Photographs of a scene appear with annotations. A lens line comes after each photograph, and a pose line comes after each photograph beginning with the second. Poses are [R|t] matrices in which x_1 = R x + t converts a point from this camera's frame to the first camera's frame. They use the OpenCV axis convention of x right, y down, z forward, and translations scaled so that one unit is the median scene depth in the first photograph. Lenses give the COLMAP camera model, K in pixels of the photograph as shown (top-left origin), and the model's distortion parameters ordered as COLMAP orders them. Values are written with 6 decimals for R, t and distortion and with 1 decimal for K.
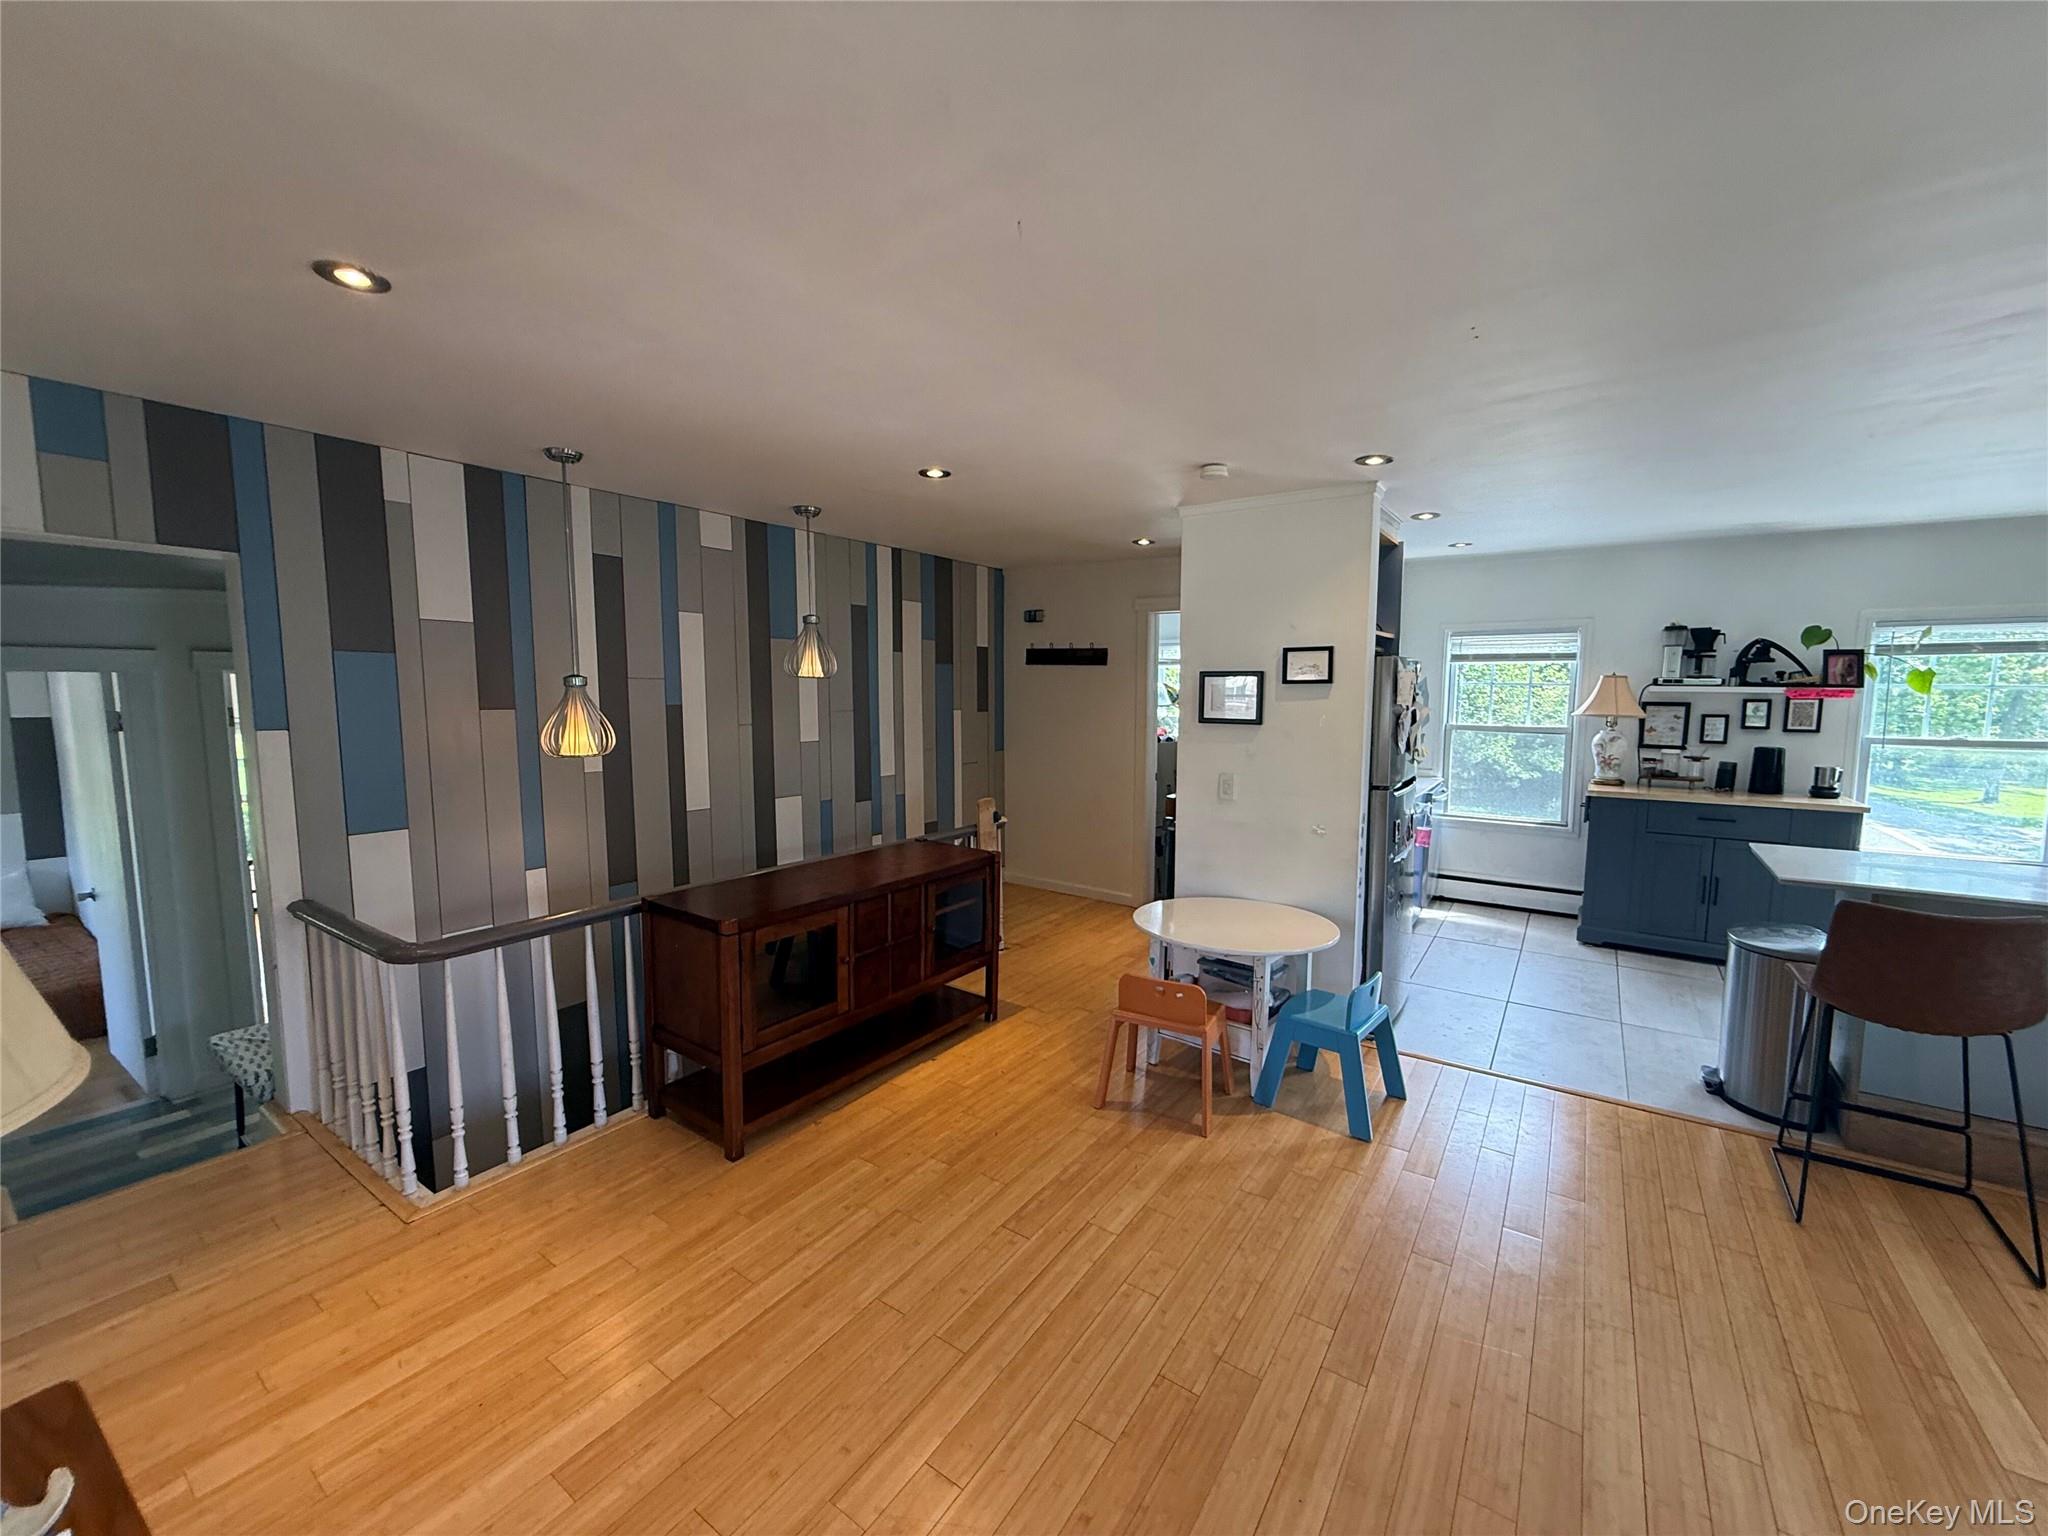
lens RADIAL K [[814.3, 0, 1017.2], [0, 814.3, 769.8], [0, 0, 1]] dist [0.000843, -0.000094]
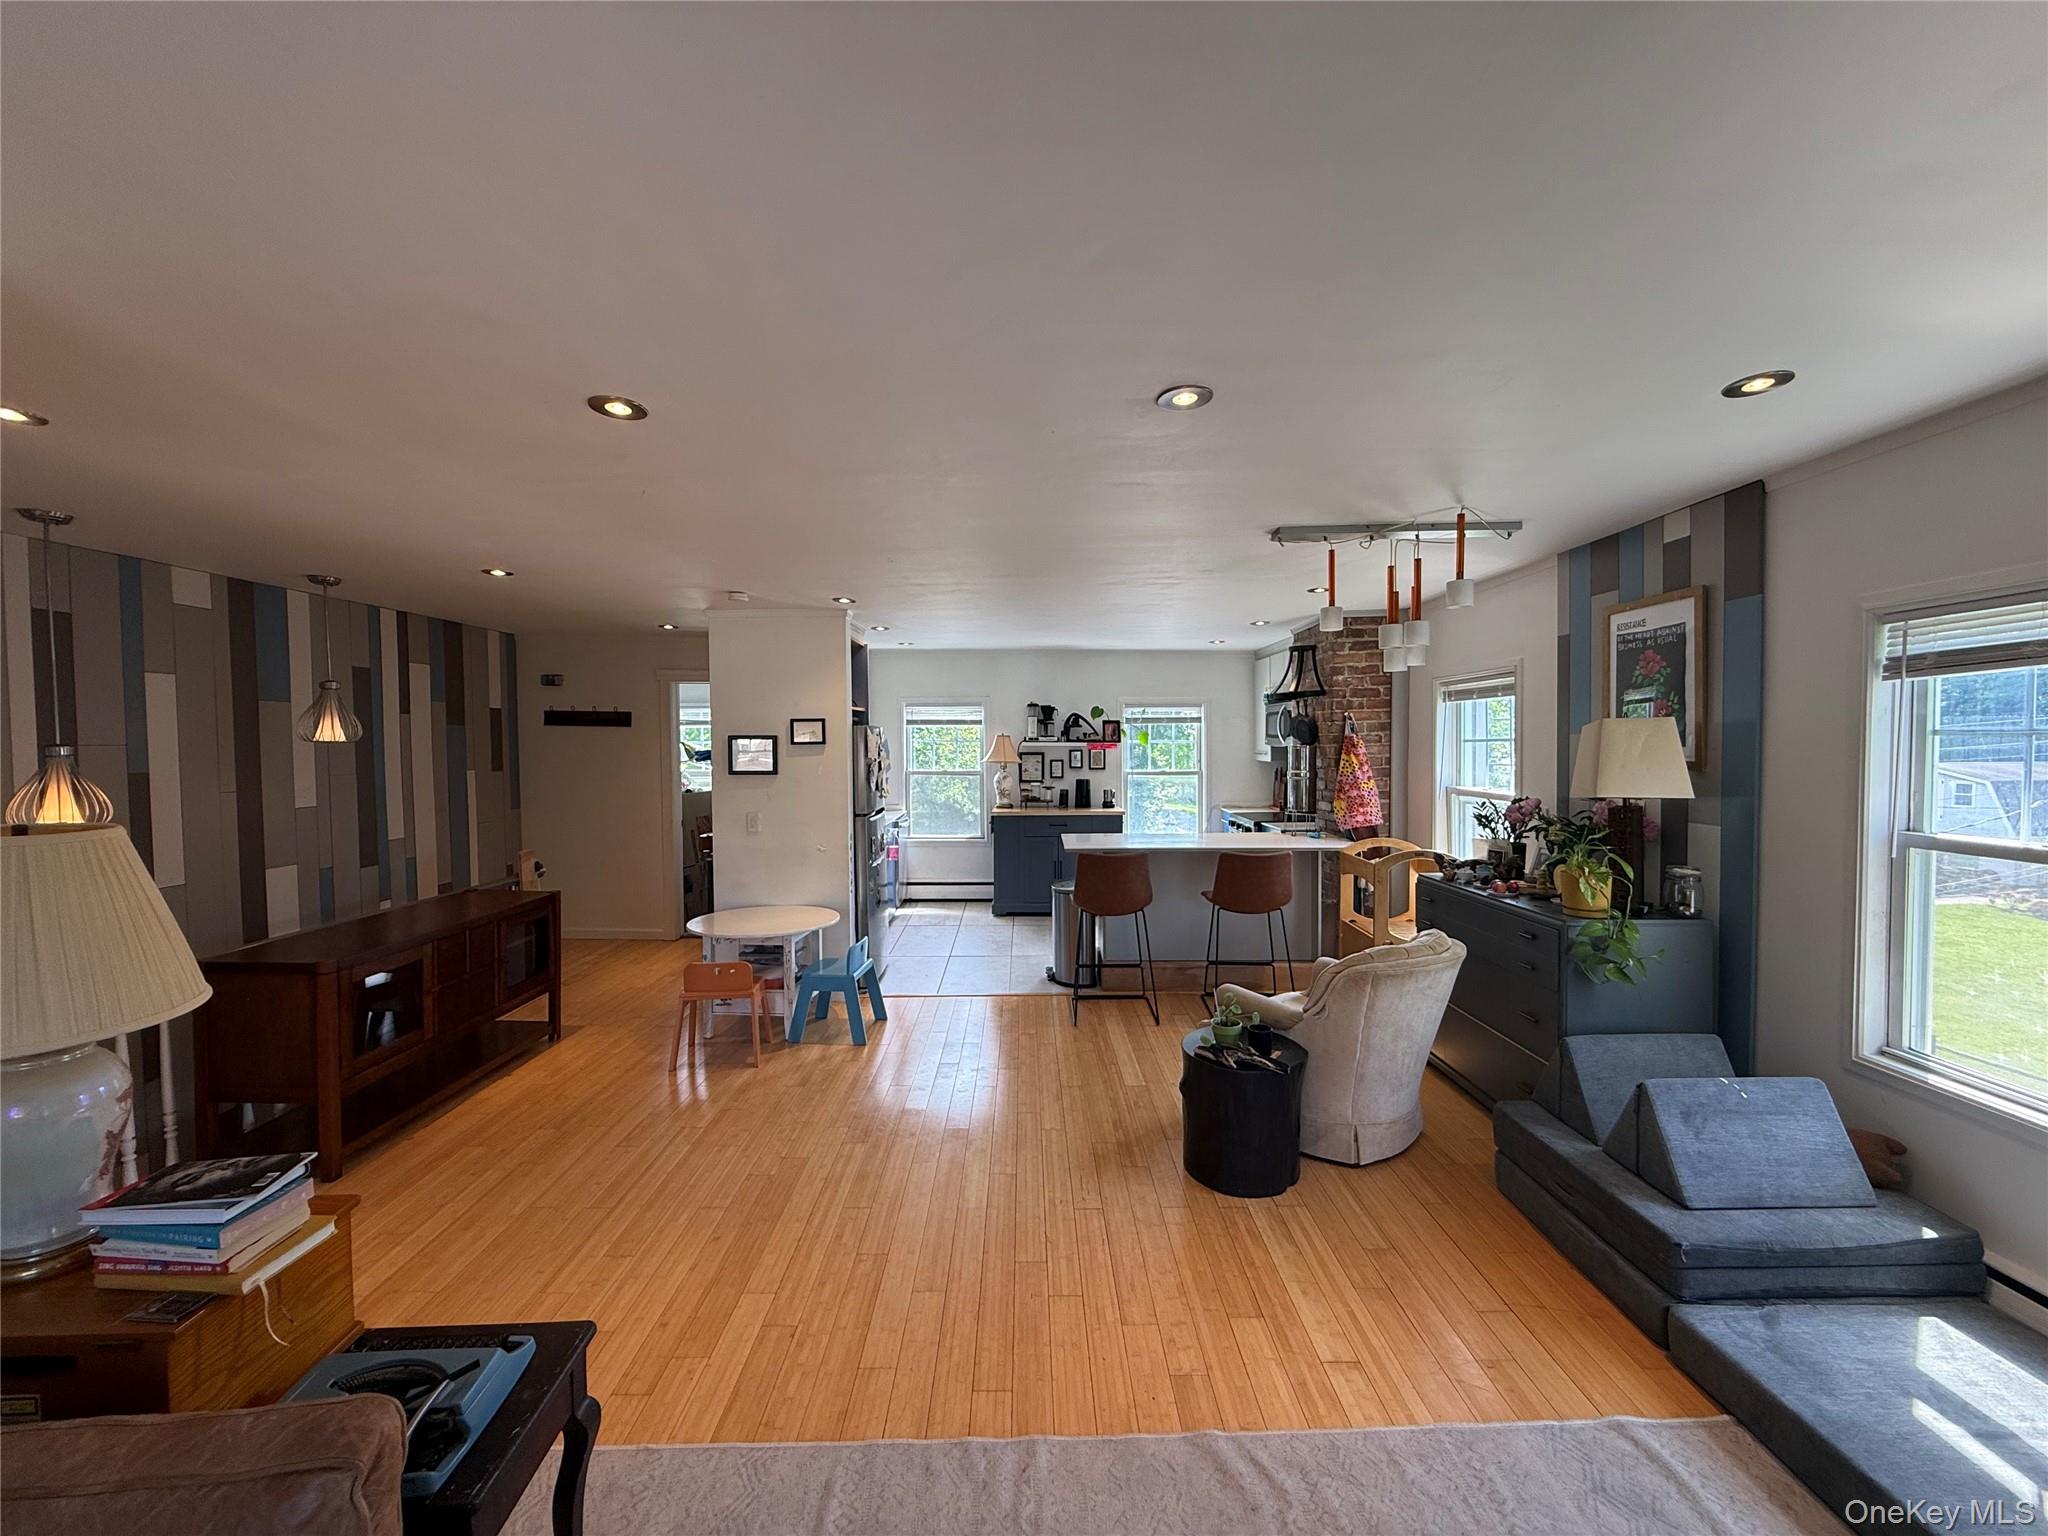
lens RADIAL K [[814.3, 0, 1017.2], [0, 814.3, 769.8], [0, 0, 1]] dist [0.000843, -0.000094]
pose [[0.823401, -0.027478, 0.566795, -0.122744], [0.063553, 0.997008, -0.043992, 0.019105], [-0.563890, 0.072244, 0.822684, -0.302099]]
